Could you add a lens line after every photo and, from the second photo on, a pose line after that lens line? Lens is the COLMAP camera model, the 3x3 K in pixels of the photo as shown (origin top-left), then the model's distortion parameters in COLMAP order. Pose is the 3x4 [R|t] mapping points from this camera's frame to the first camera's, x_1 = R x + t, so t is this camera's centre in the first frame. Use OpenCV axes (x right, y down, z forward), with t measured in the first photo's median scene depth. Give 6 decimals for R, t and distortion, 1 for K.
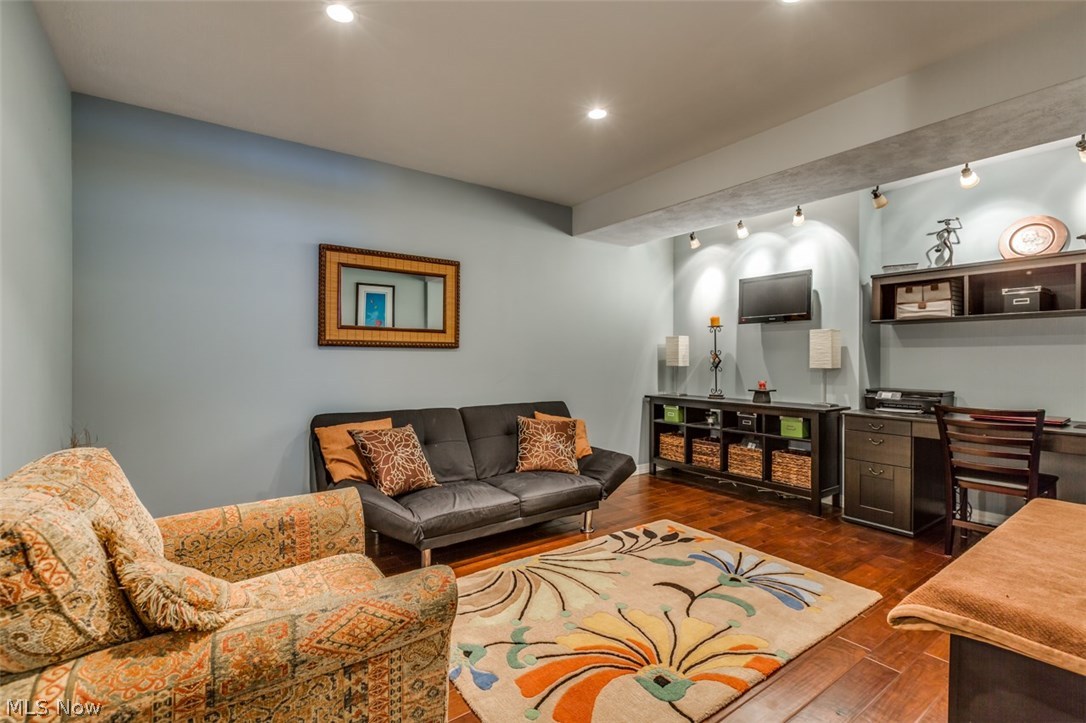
lens RADIAL K [[492.3, 0, 533.7], [0, 492.3, 360.2], [0, 0, 1]] dist [0.003412, -0.000010]
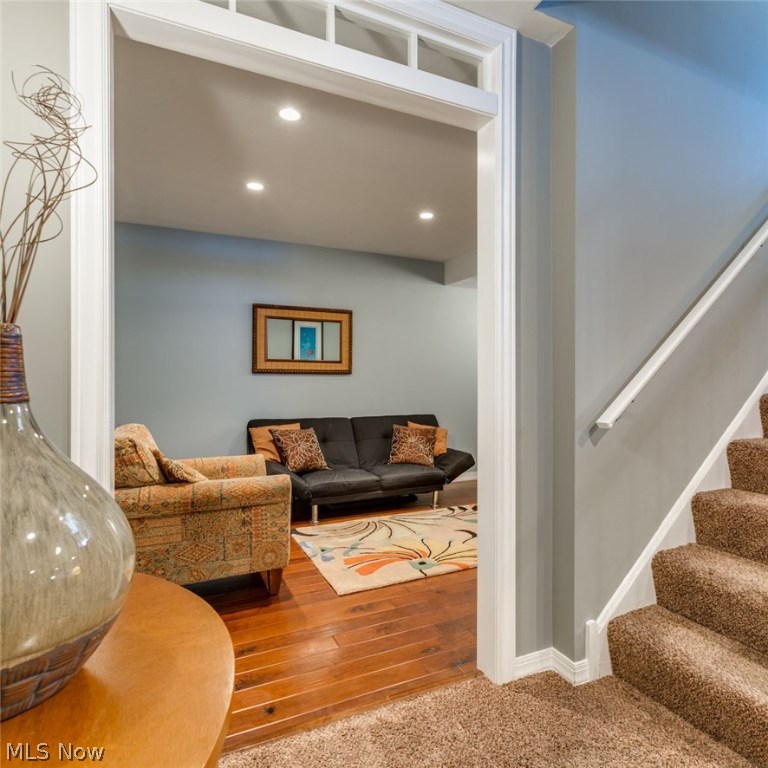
lens RADIAL K [[457.2, 0, 386.9], [0, 457.2, 383.6], [0, 0, 1]] dist [-0.006339, -0.000269]
pose [[0.987898, -0.000855, -0.155102, 0.183081], [0.000914, 1.000000, 0.000305, 0.001520], [0.155102, -0.000443, 0.987898, -0.303552]]
